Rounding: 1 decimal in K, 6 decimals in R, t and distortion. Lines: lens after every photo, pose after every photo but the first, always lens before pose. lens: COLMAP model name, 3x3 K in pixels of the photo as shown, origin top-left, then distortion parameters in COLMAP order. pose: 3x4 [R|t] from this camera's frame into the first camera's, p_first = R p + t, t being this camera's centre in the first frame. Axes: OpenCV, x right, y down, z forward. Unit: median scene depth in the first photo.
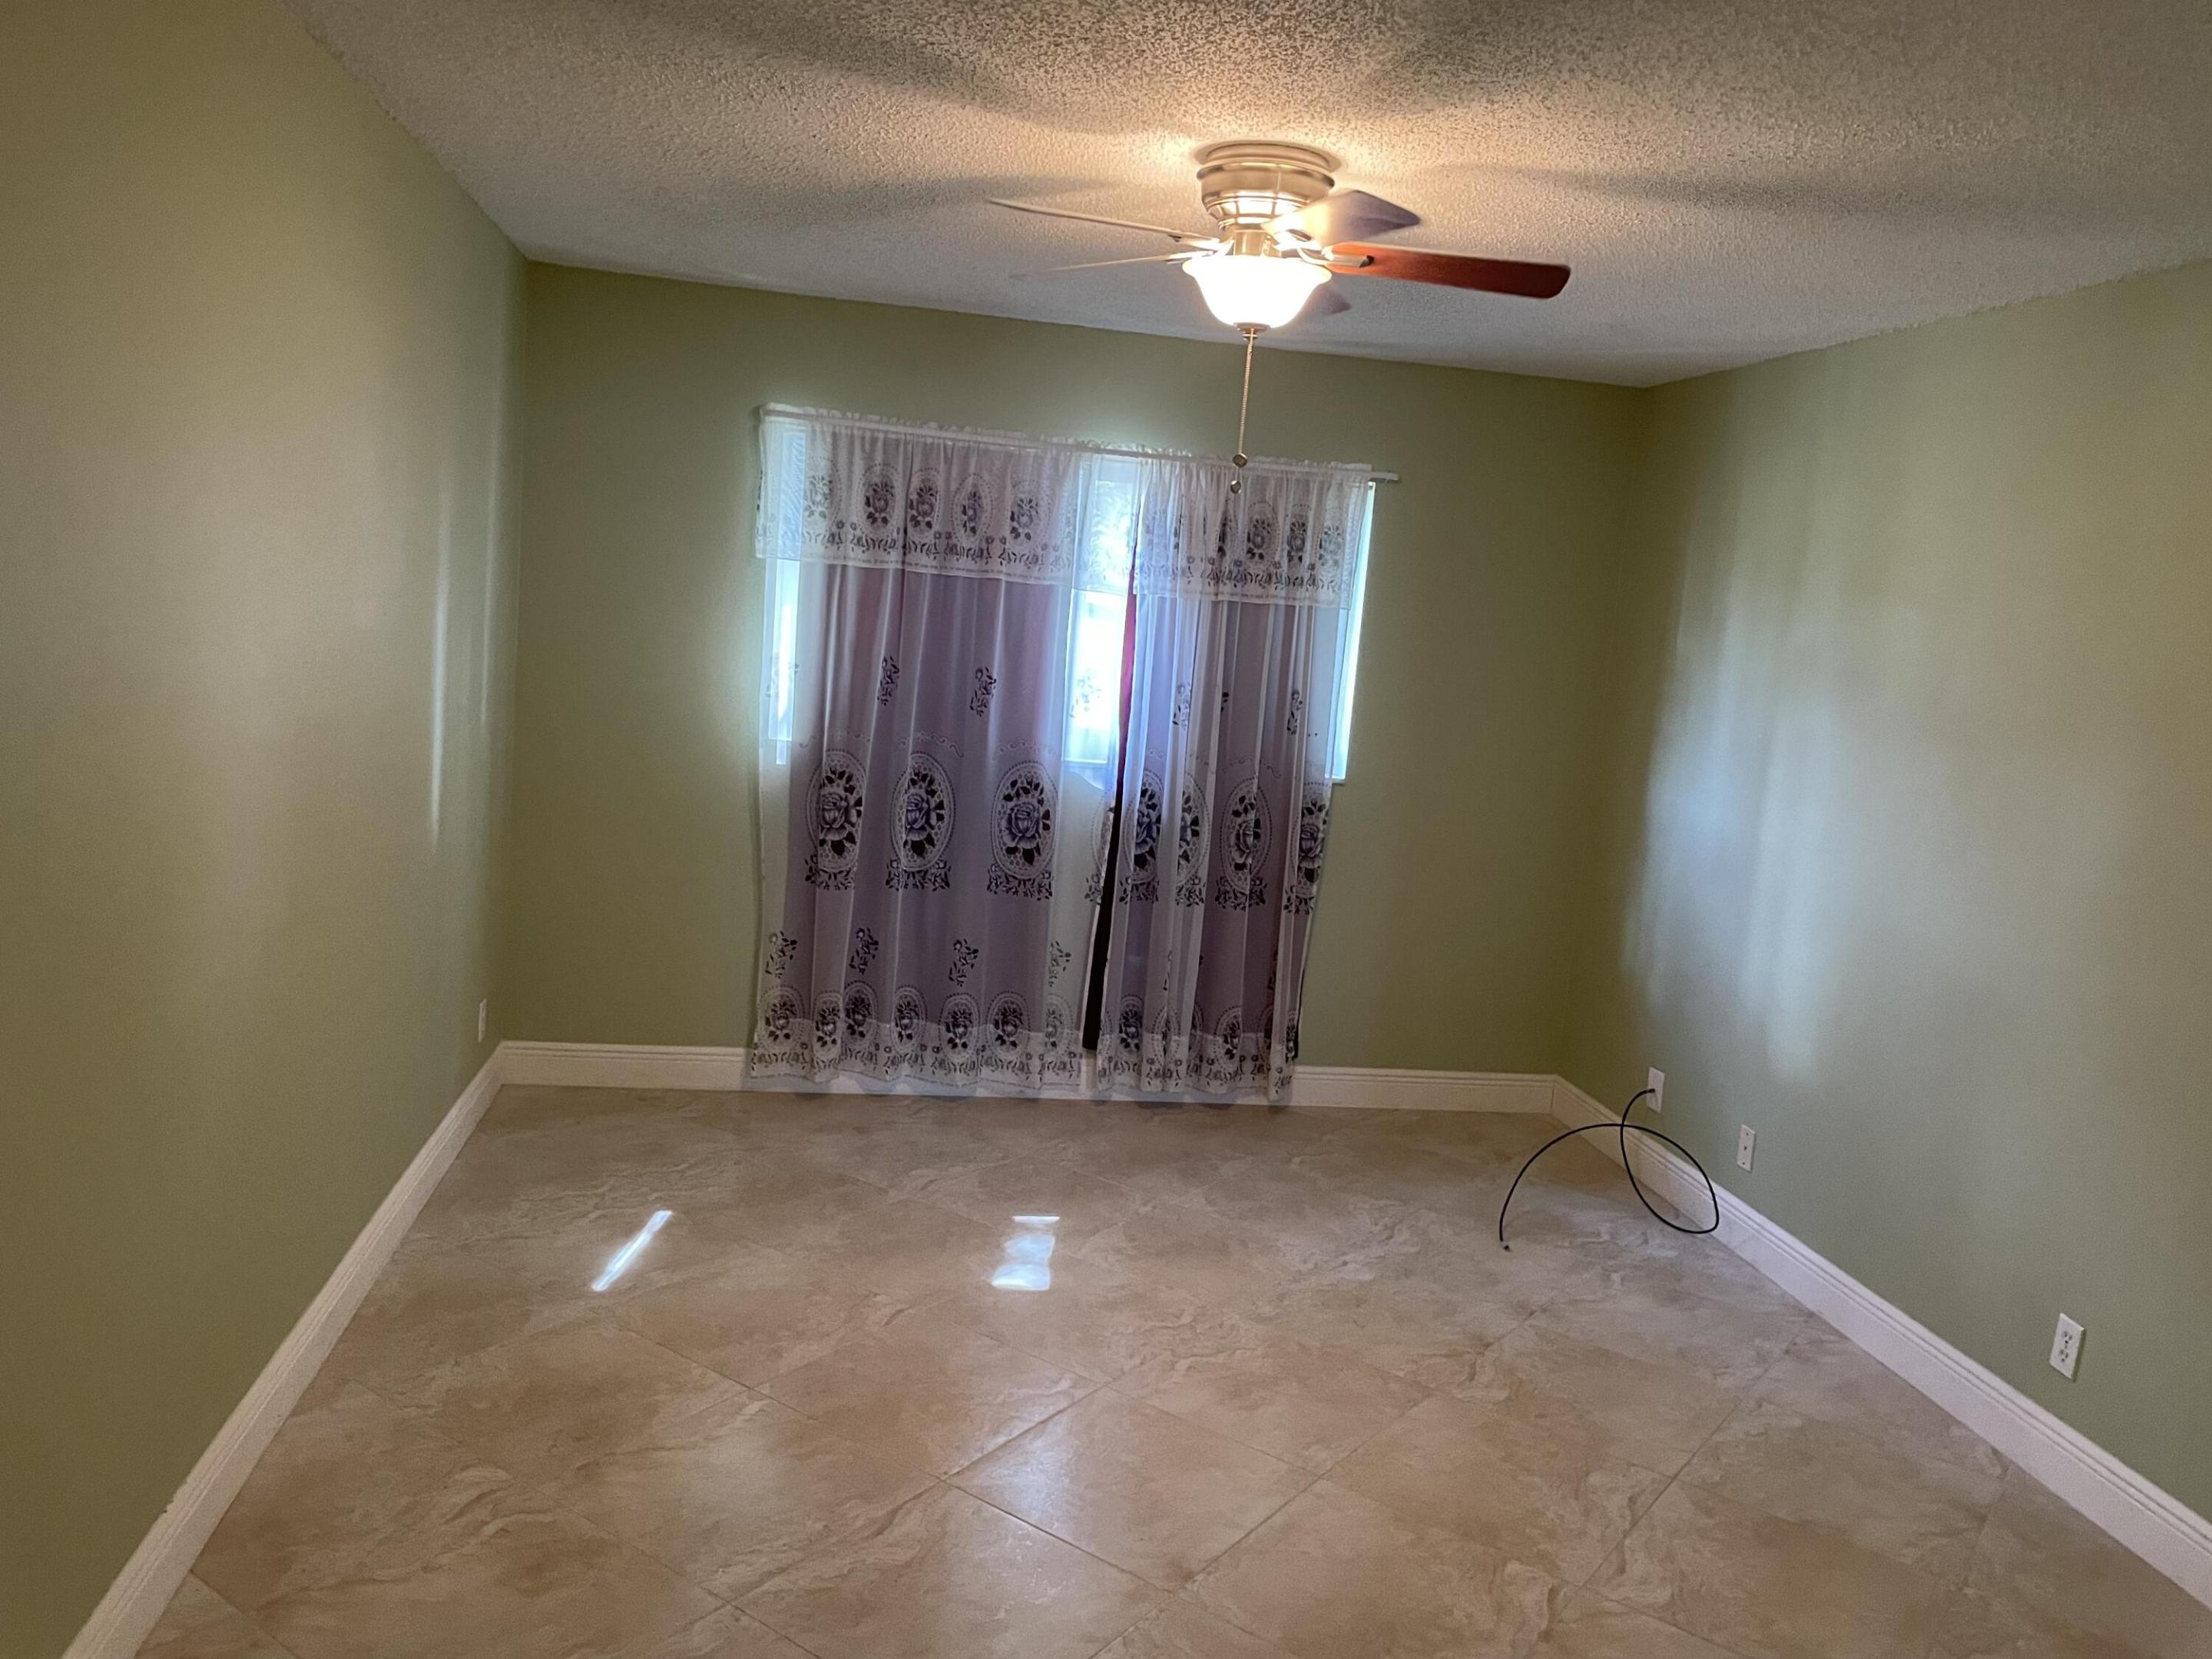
lens RADIAL K [[1657.4, 0, 1106.0], [0, 1657.4, 829.5], [0, 0, 1]] dist [0.095595, -0.148705]
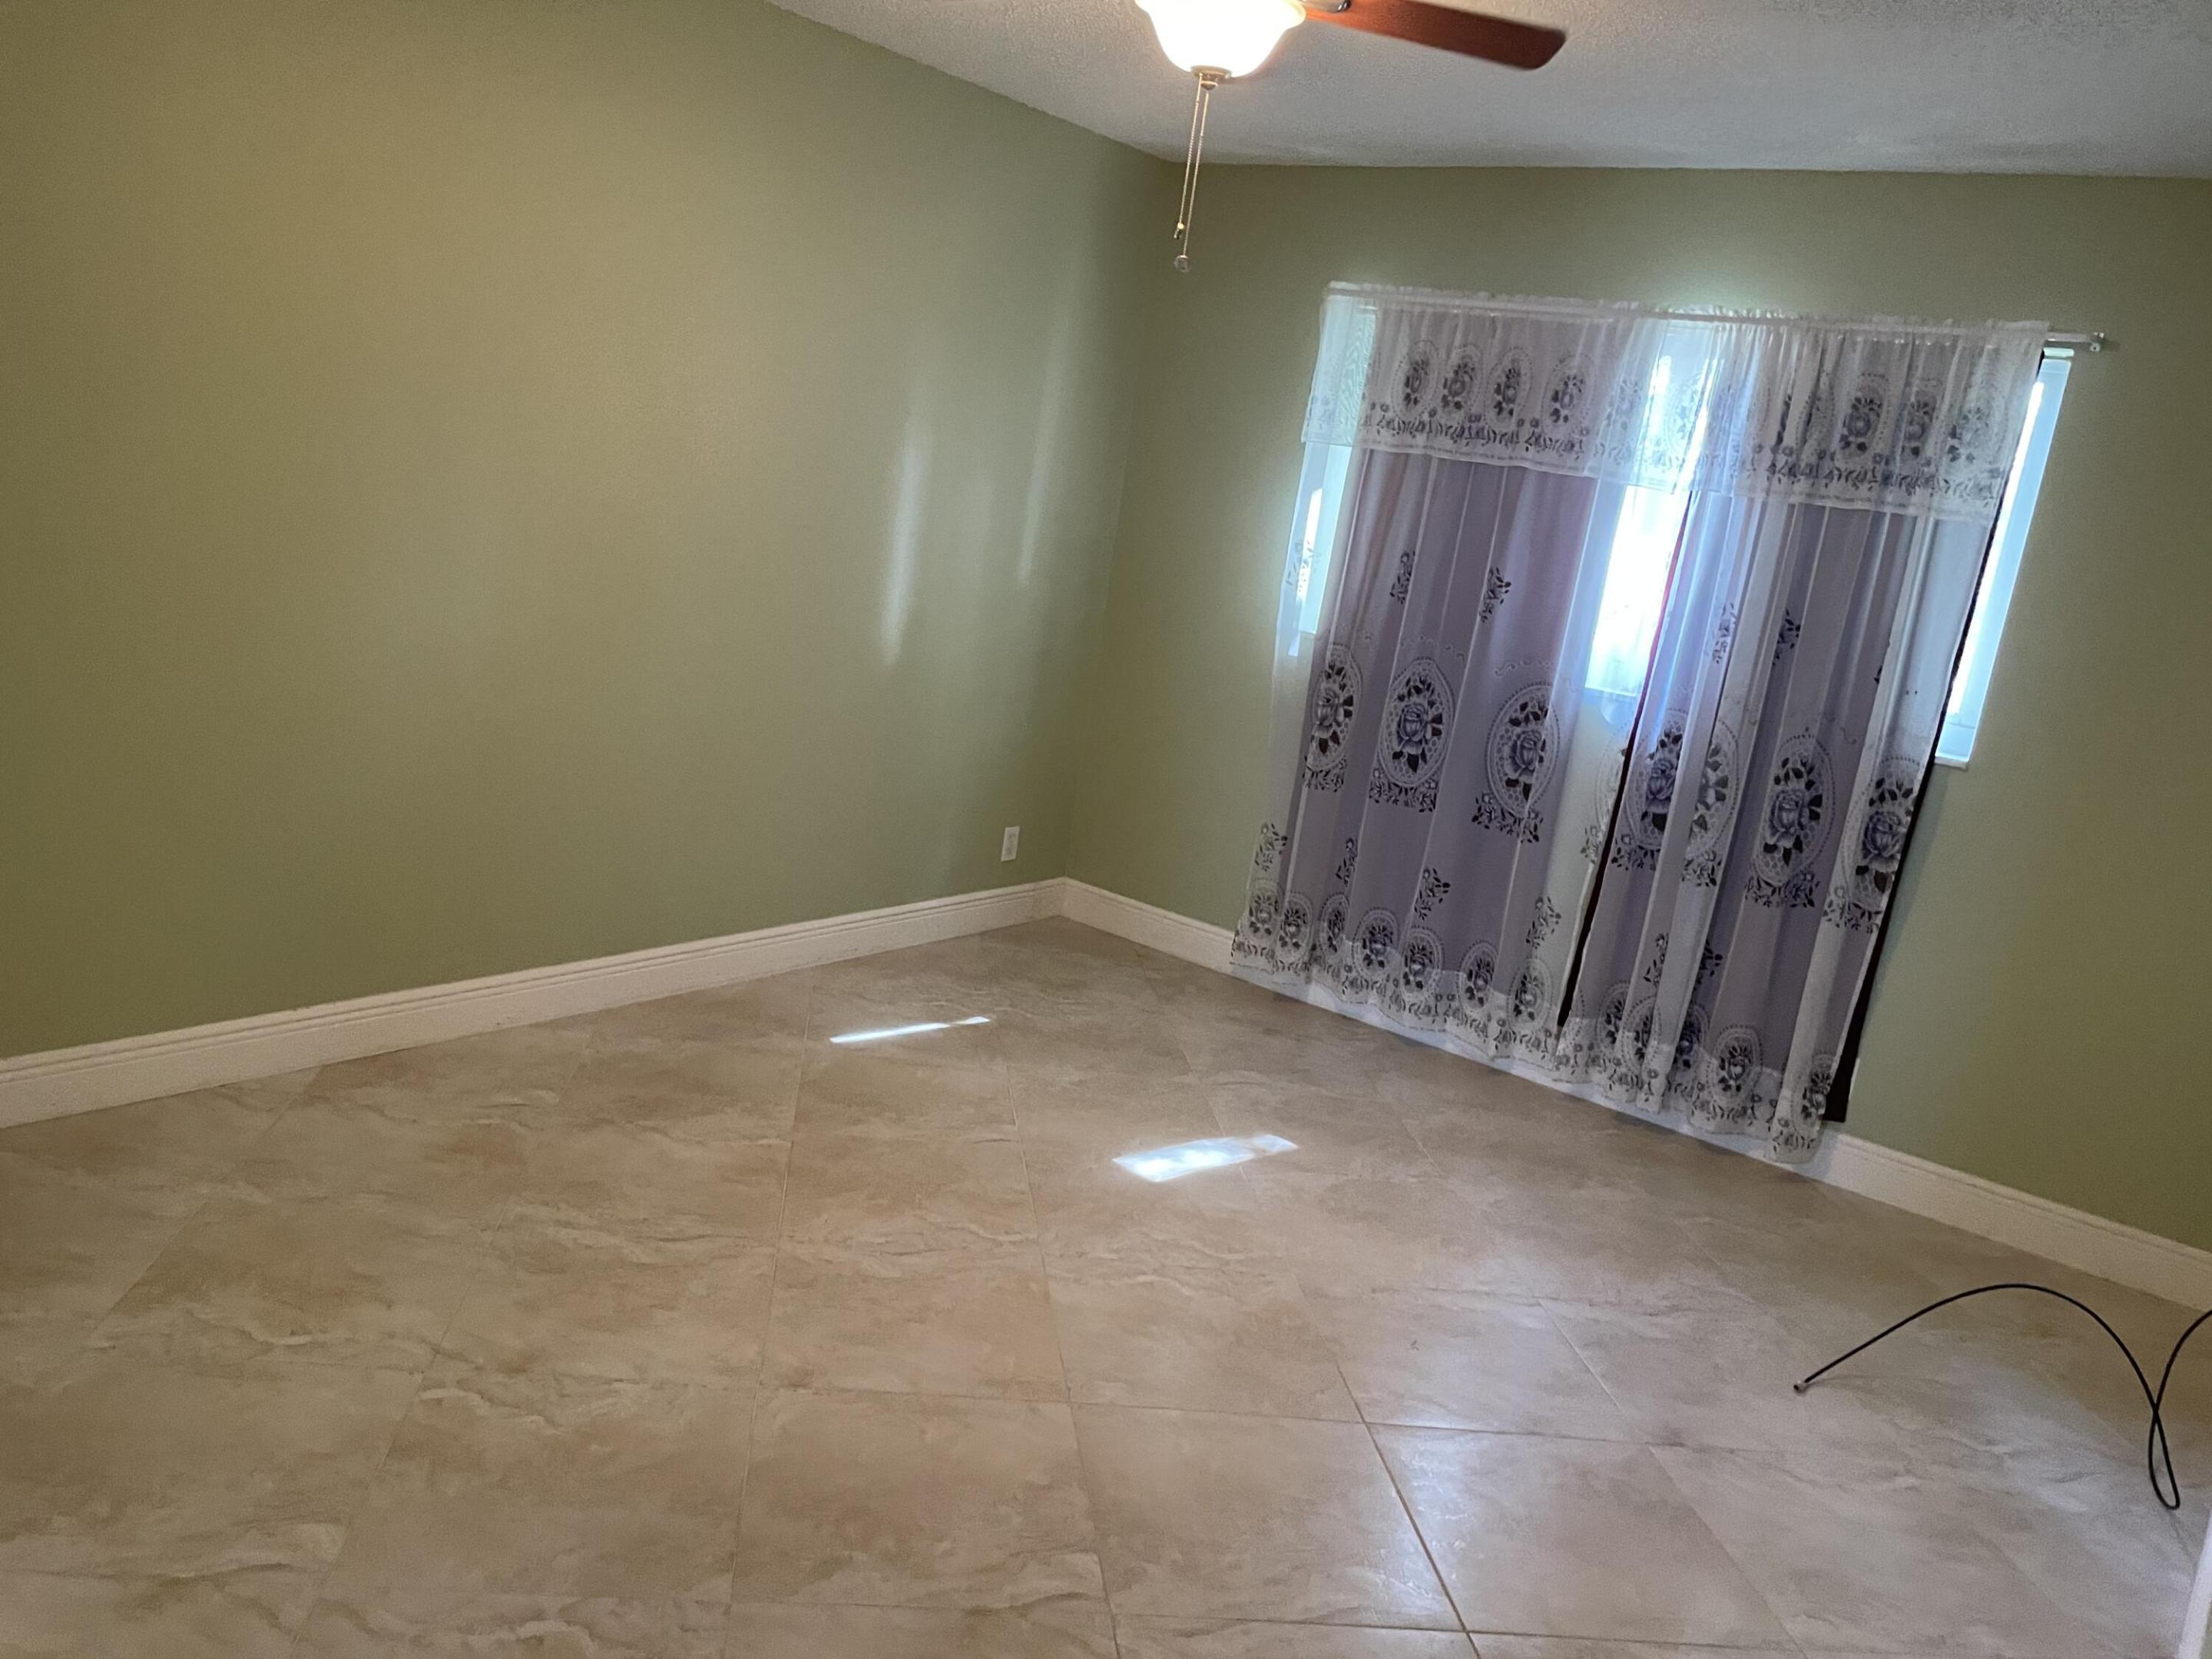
lens RADIAL K [[1657.4, 0, 1106.0], [0, 1657.4, 829.5], [0, 0, 1]] dist [0.095595, -0.148705]
pose [[0.687096, 0.168856, -0.706673, 0.429227], [-0.183412, 0.981430, 0.056178, 0.027206], [0.703036, 0.091013, 0.705307, 0.232487]]
